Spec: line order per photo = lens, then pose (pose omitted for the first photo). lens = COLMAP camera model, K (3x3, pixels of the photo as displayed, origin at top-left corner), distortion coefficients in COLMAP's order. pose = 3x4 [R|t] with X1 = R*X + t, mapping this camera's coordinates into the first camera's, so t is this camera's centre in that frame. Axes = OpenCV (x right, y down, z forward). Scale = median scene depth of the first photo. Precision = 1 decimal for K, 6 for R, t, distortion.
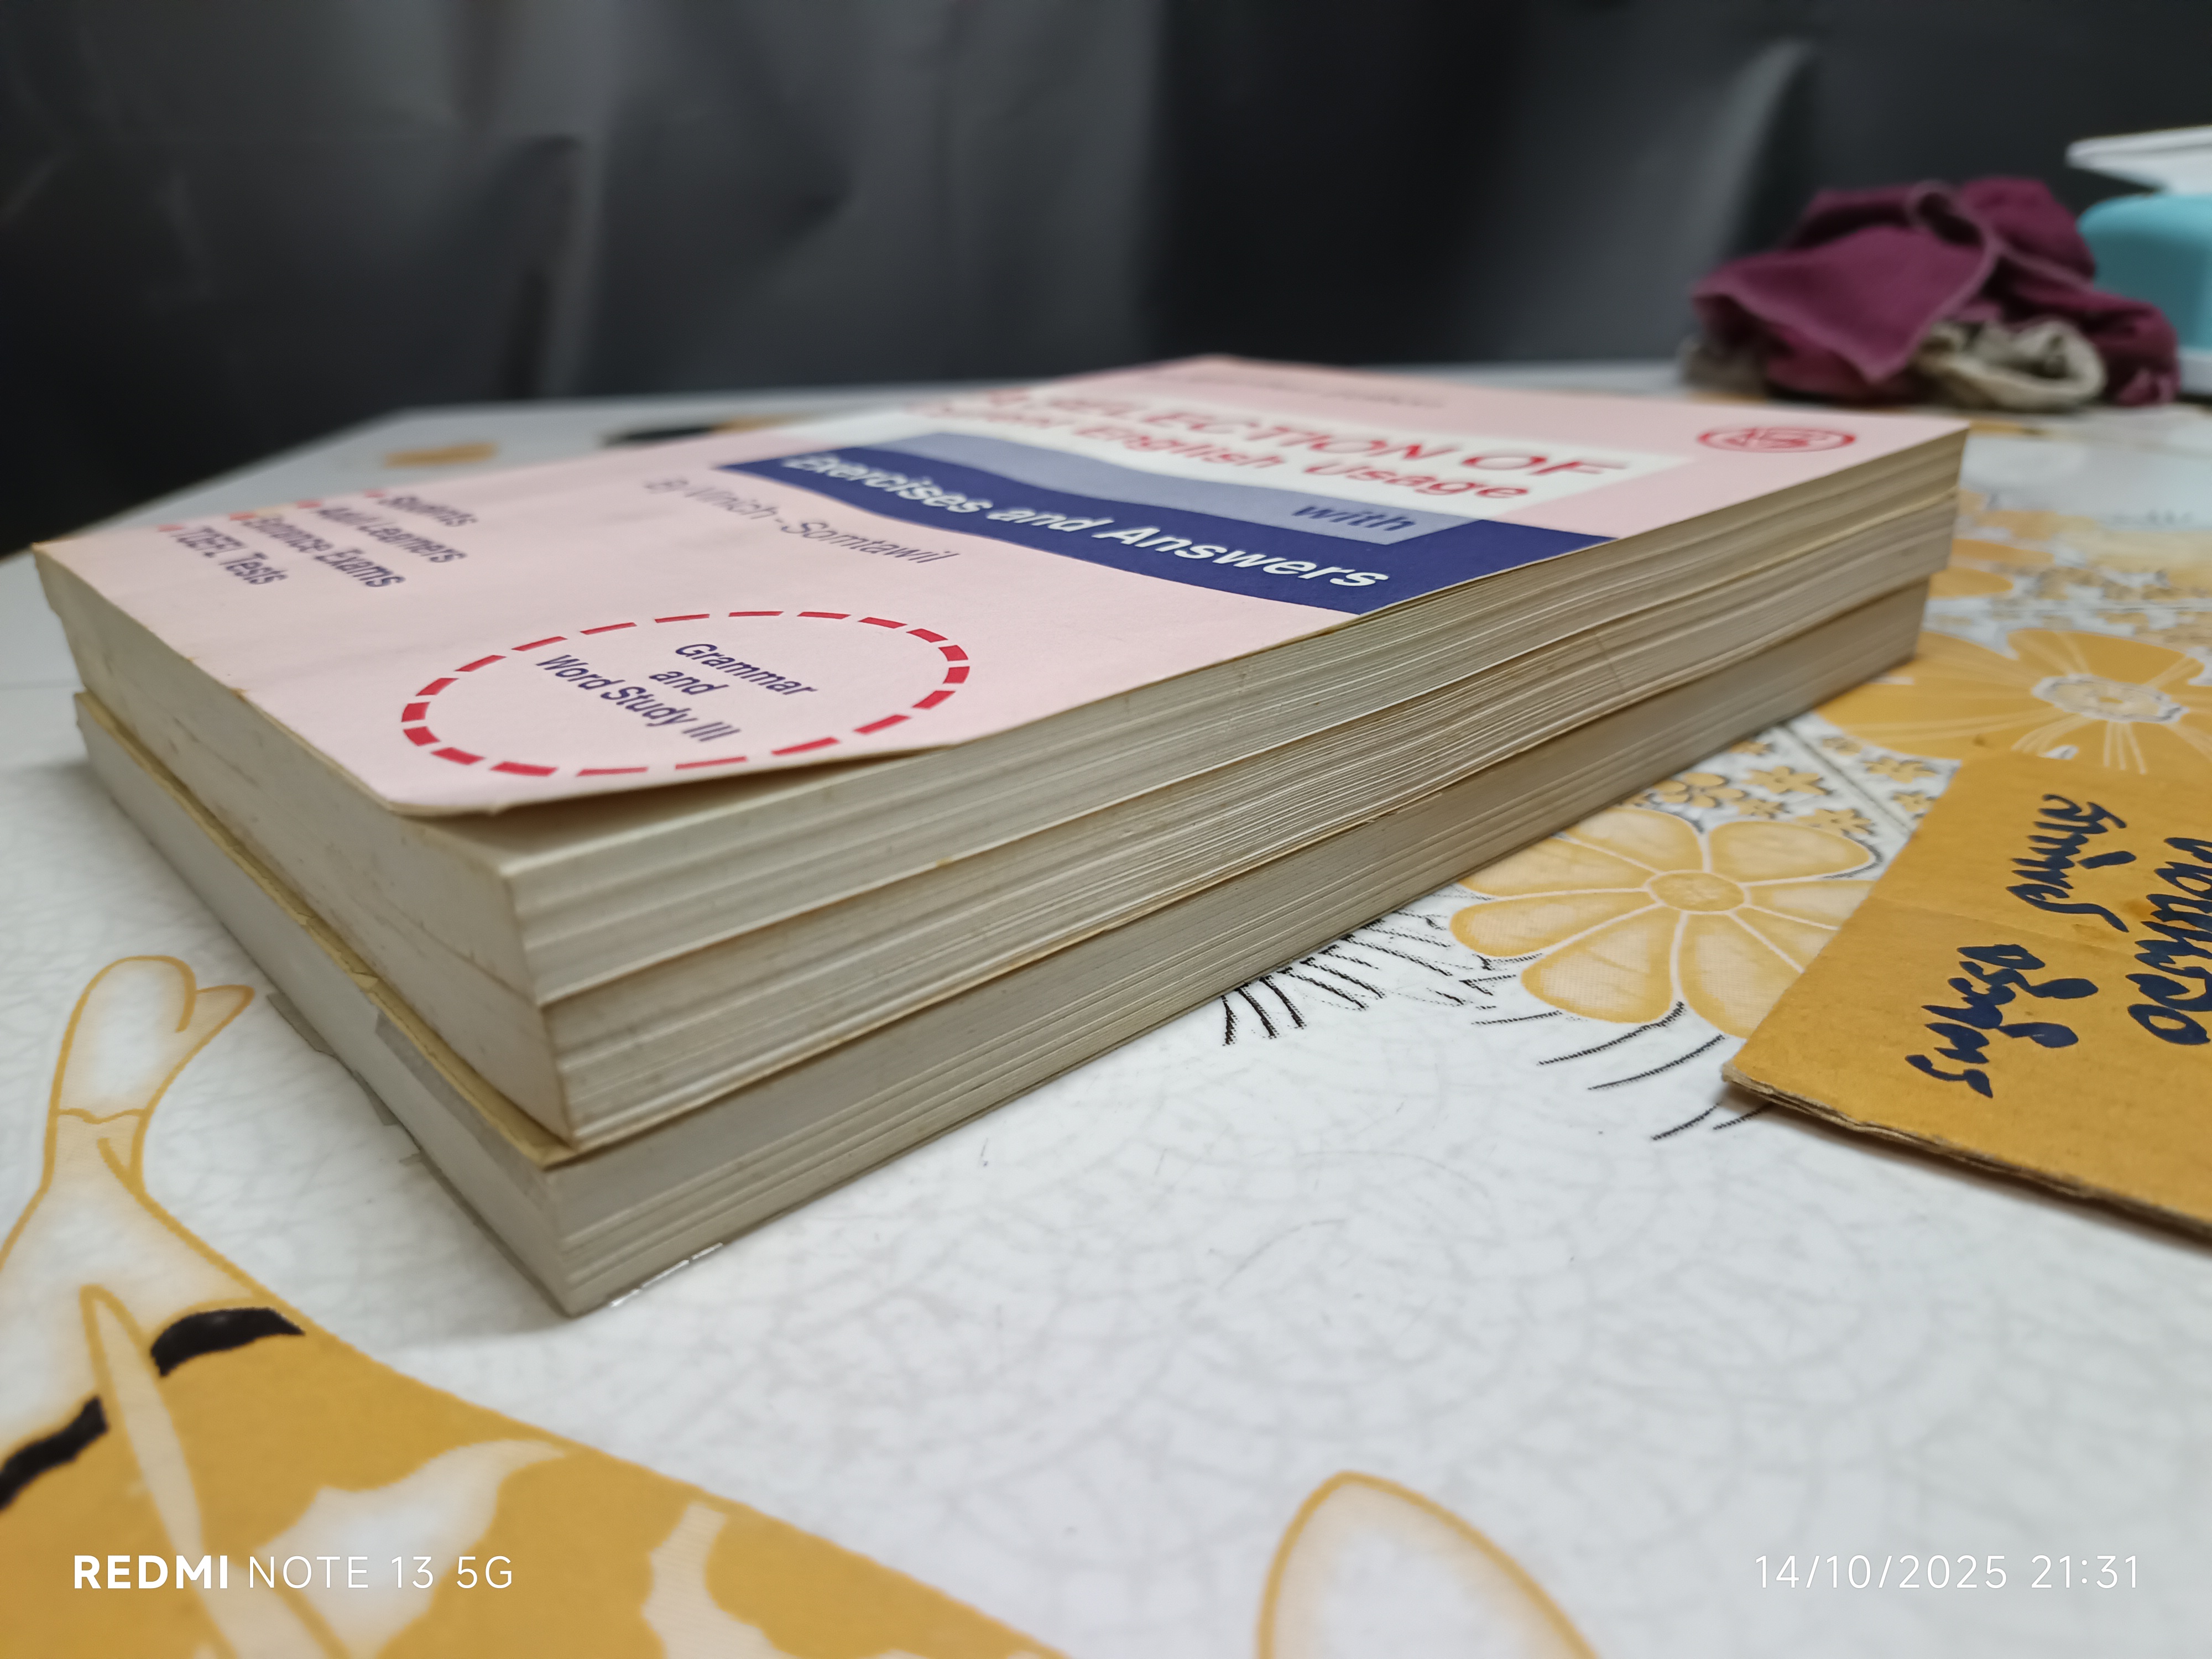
lens RADIAL K [[1511.0, 0, 1106.0], [0, 1511.0, 829.5], [0, 0, 1]] dist [-0.002173, 0.005302]
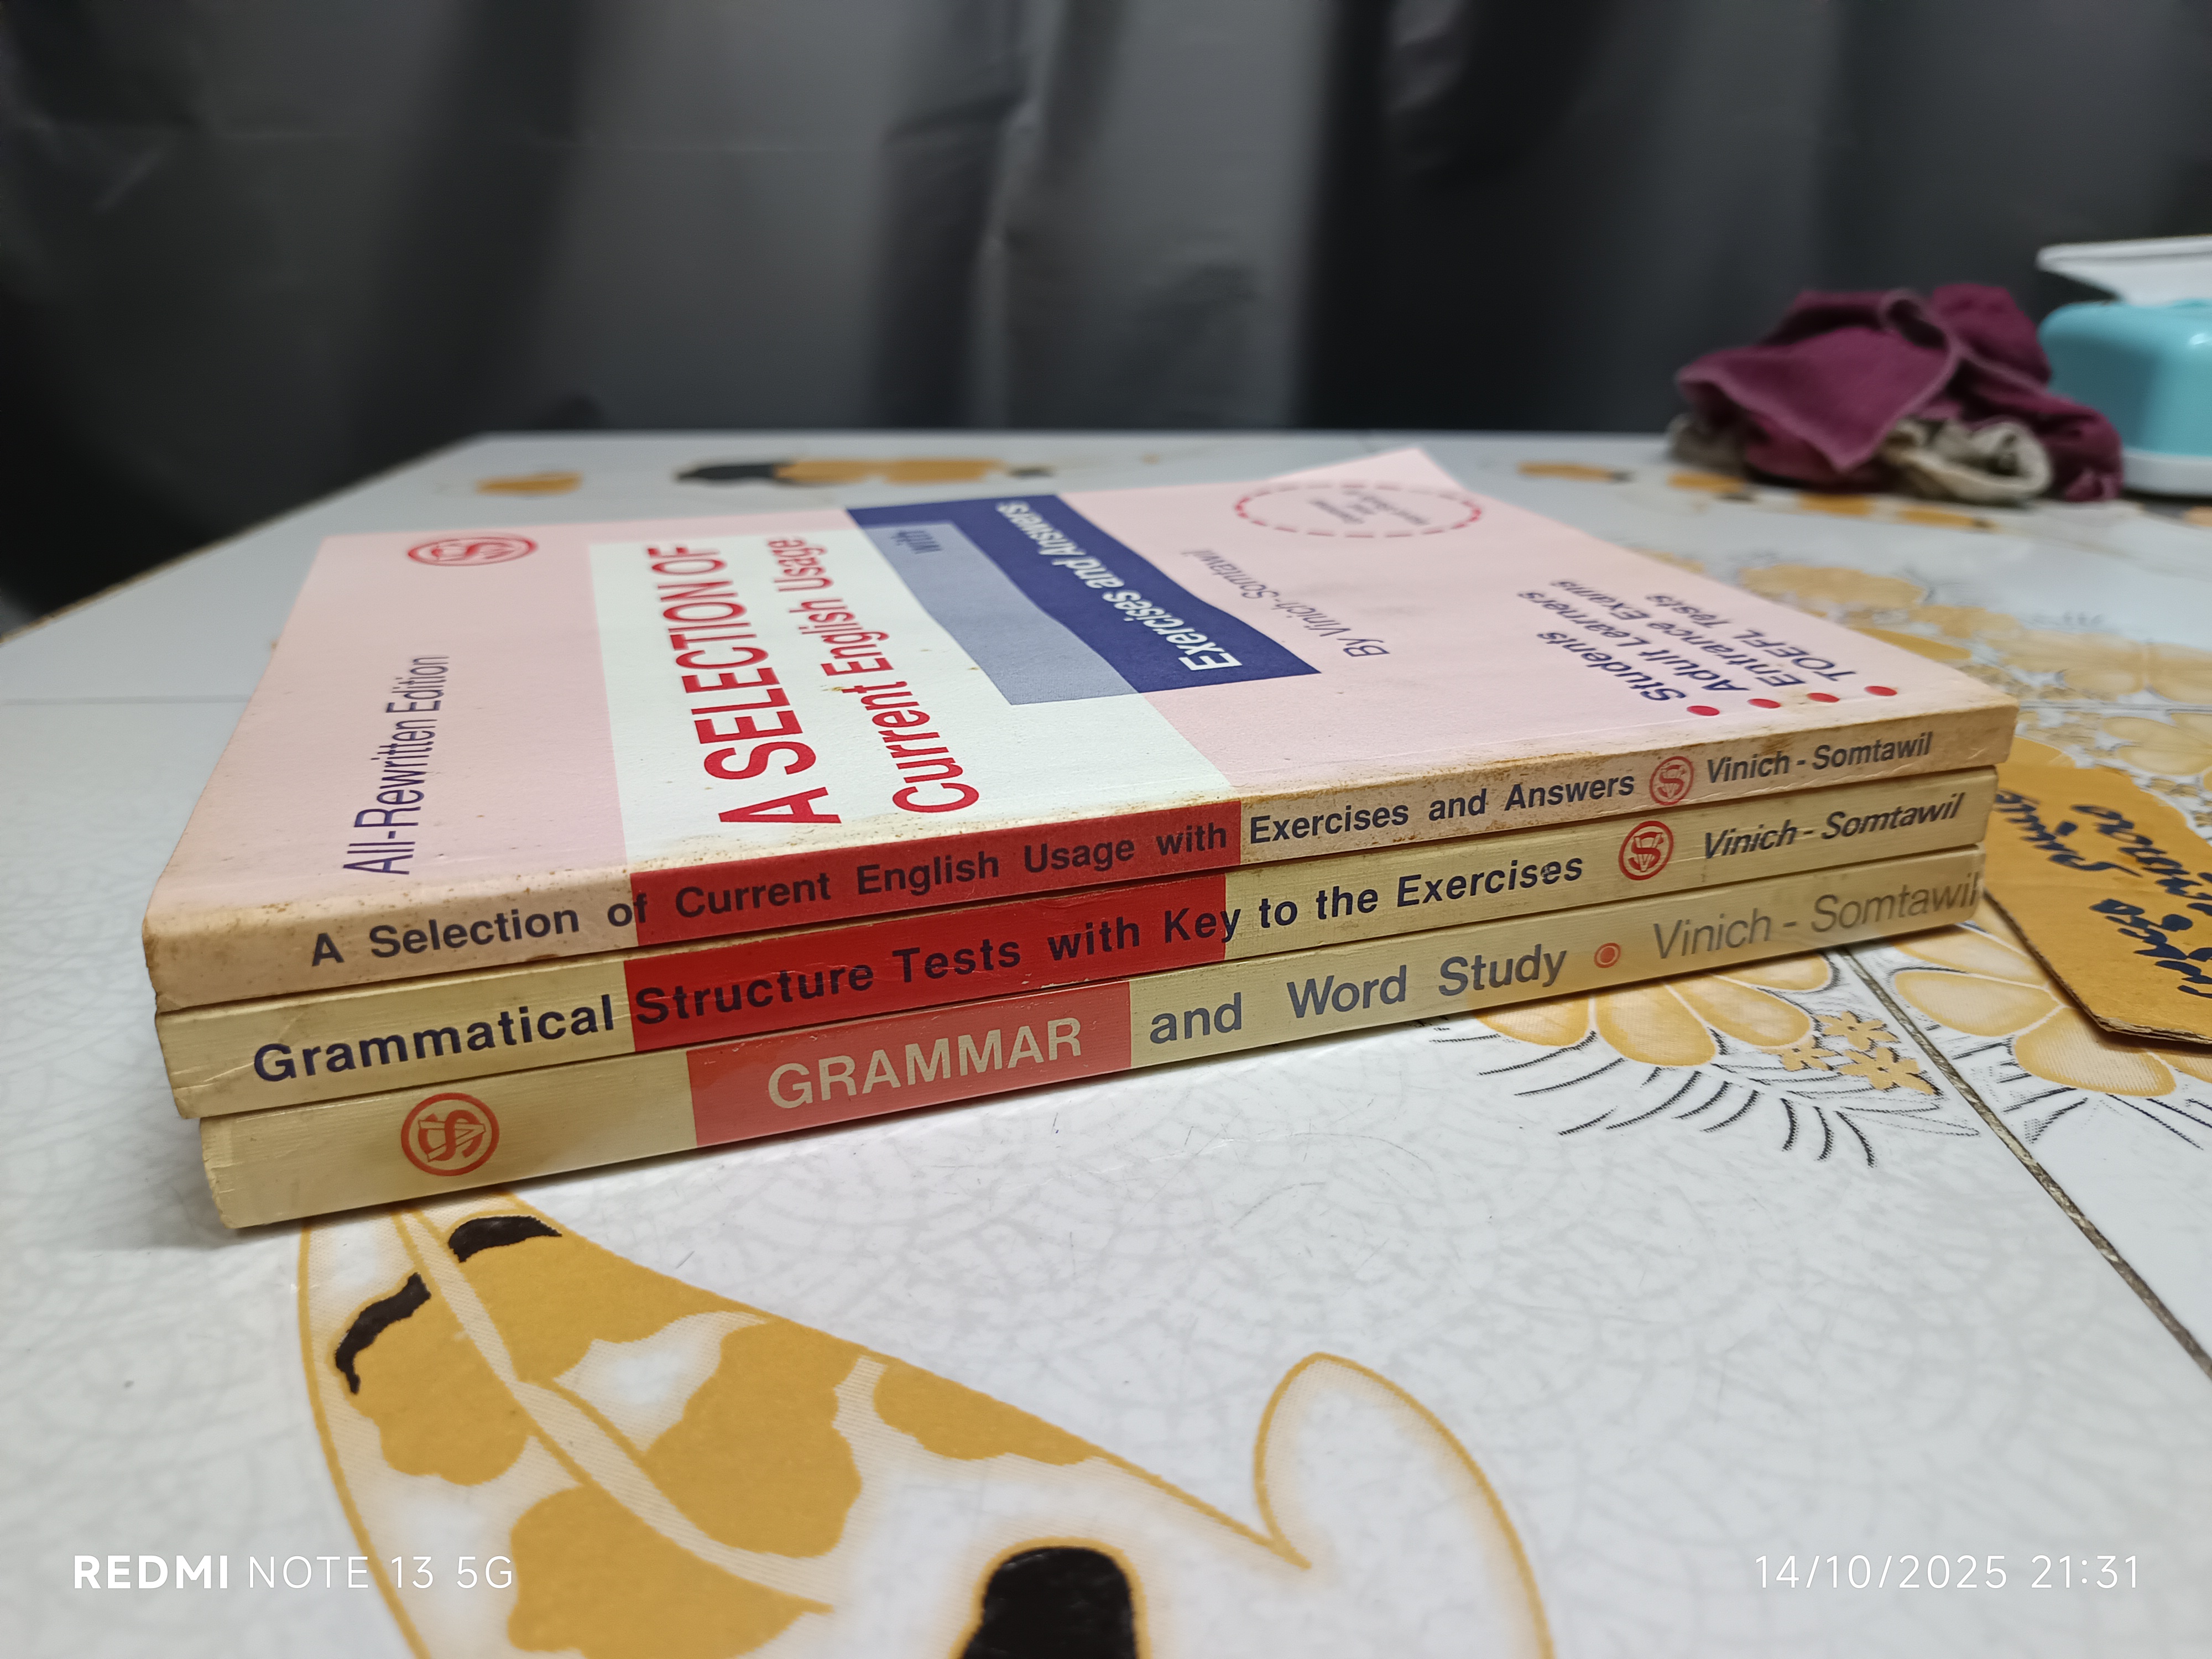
lens RADIAL K [[1513.1, 0, 1106.0], [0, 1513.1, 829.5], [0, 0, 1]] dist [0.055854, -0.078629]
pose [[0.999178, 0.040517, 0.001458, -0.044440], [-0.040516, 0.999179, -0.000404, -0.041135], [-0.001474, 0.000345, 0.999999, -0.302552]]
